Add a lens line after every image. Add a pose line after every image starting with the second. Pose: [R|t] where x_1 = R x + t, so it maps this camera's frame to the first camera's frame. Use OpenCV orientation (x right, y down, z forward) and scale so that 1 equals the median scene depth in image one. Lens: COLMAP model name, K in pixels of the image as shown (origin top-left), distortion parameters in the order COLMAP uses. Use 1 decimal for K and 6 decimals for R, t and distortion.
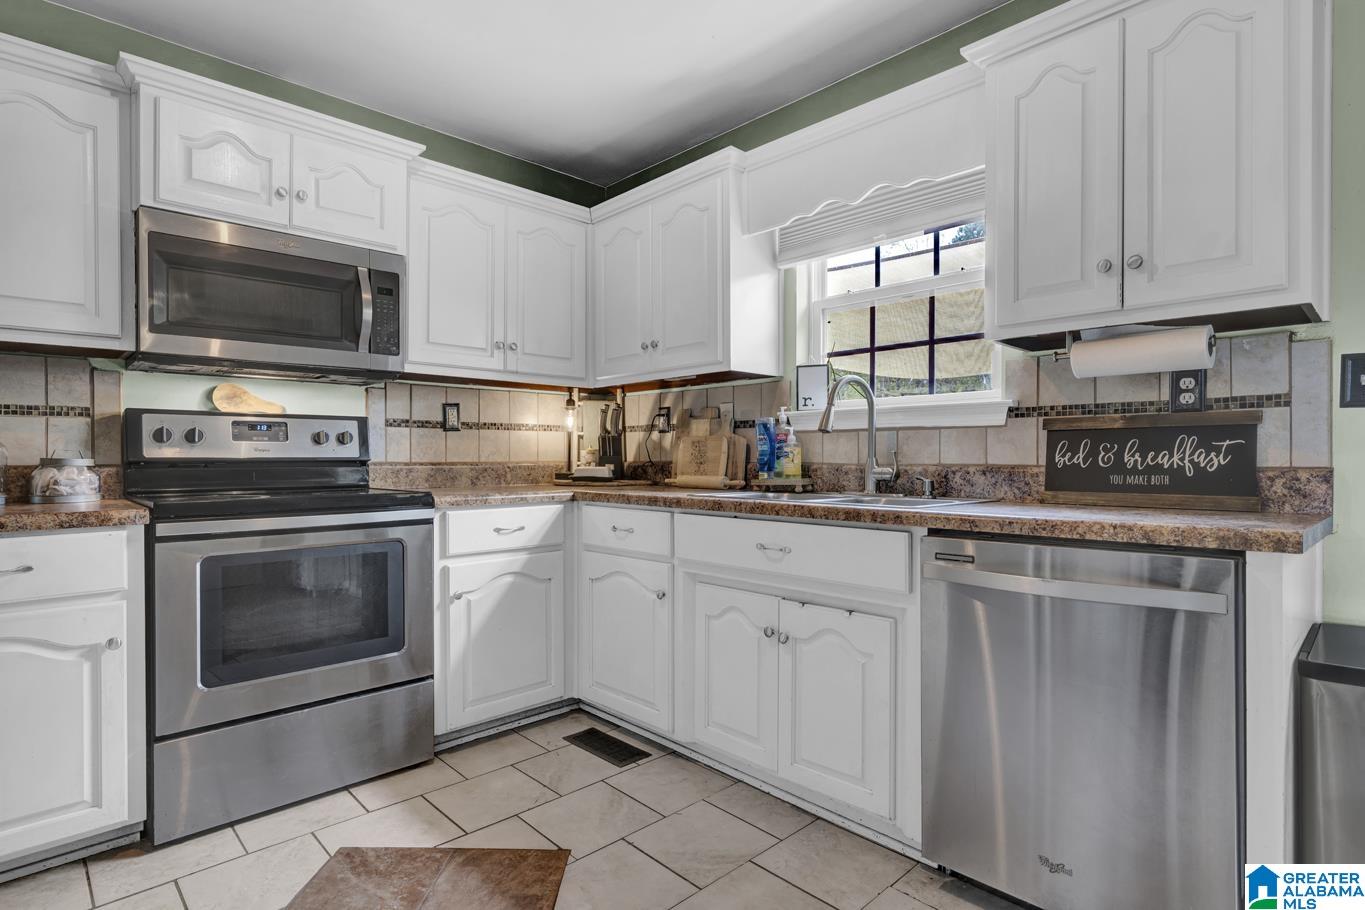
lens RADIAL K [[699.4, 0, 682.5], [0, 699.4, 455.0], [0, 0, 1]] dist [-0.000165, -0.000017]
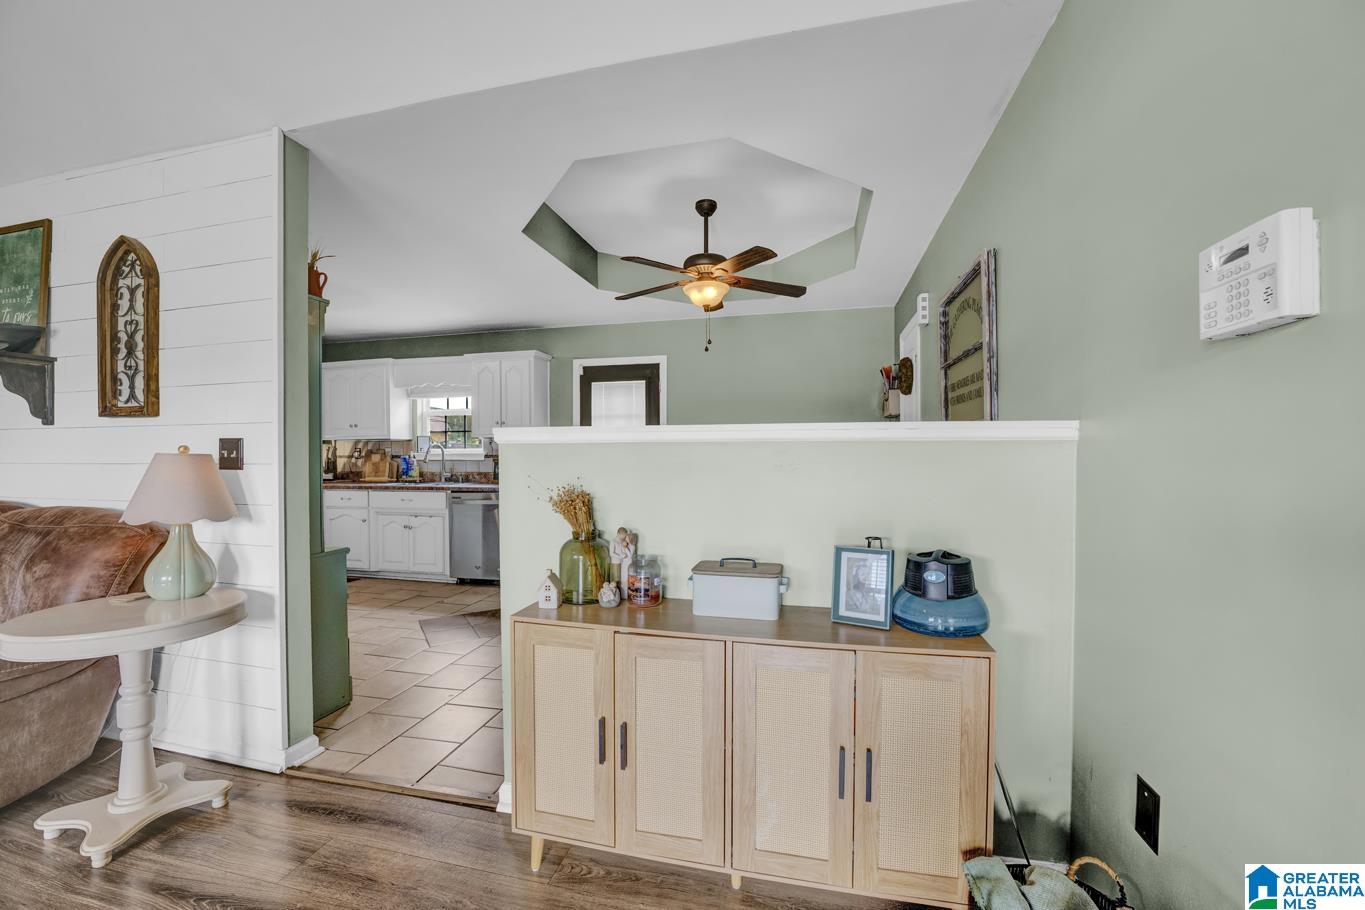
lens RADIAL K [[549.7, 0, 681.7], [0, 549.7, 459.4], [0, 0, 1]] dist [-0.023103, 0.000684]
pose [[0.841934, -0.009642, 0.539494, -0.122609], [0.003897, 0.999923, 0.011789, -0.059878], [-0.539566, -0.007823, 0.841907, -1.388098]]
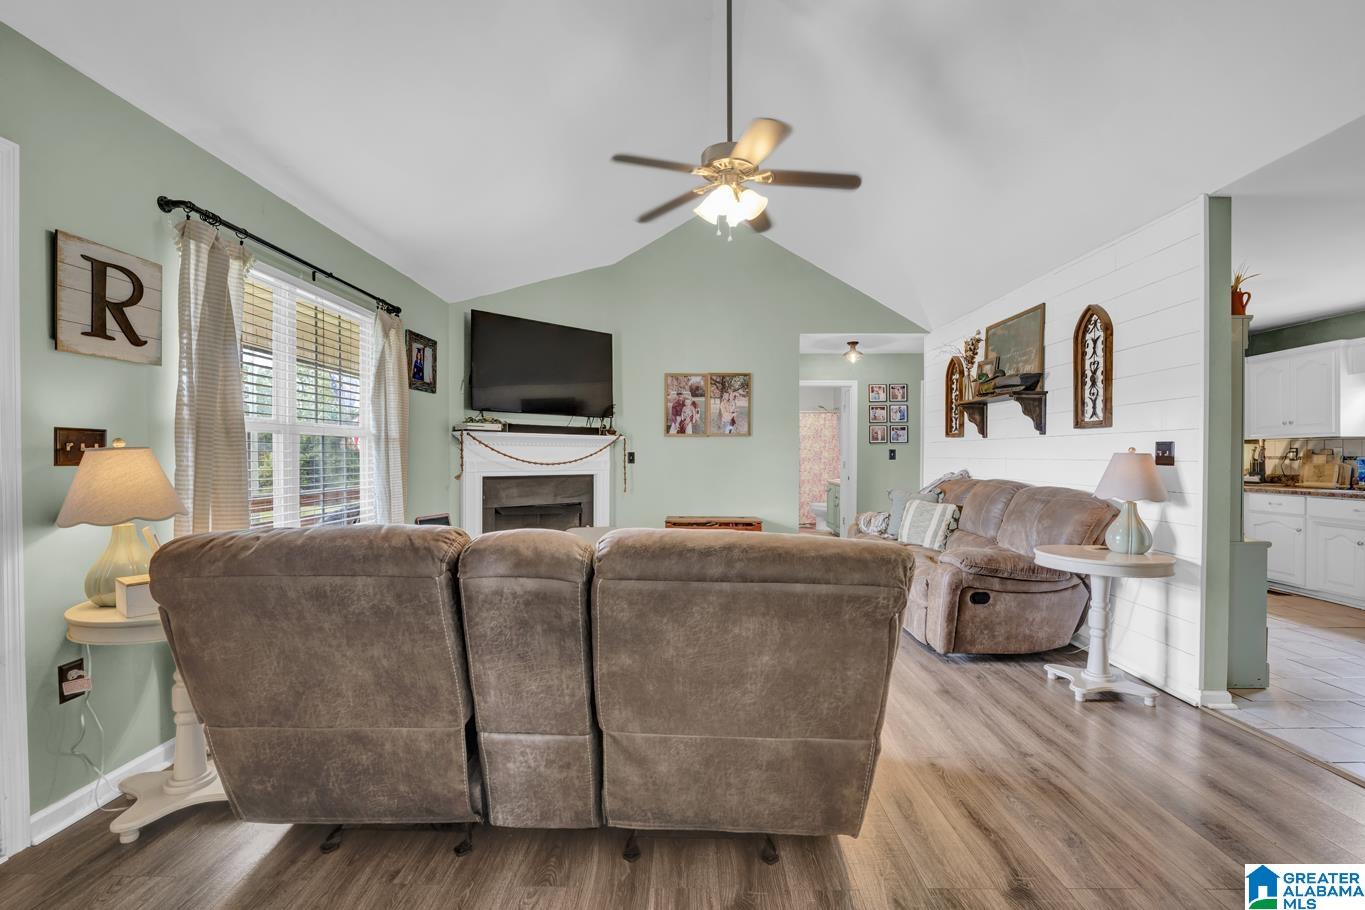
lens RADIAL K [[605.2, 0, 685.7], [0, 605.2, 459.1], [0, 0, 1]] dist [-0.011606, 0.000386]
pose [[0.718508, 0.006100, -0.695492, -0.107760], [-0.001459, 0.999973, 0.007263, -0.057343], [0.695517, -0.004204, 0.718497, -1.829737]]
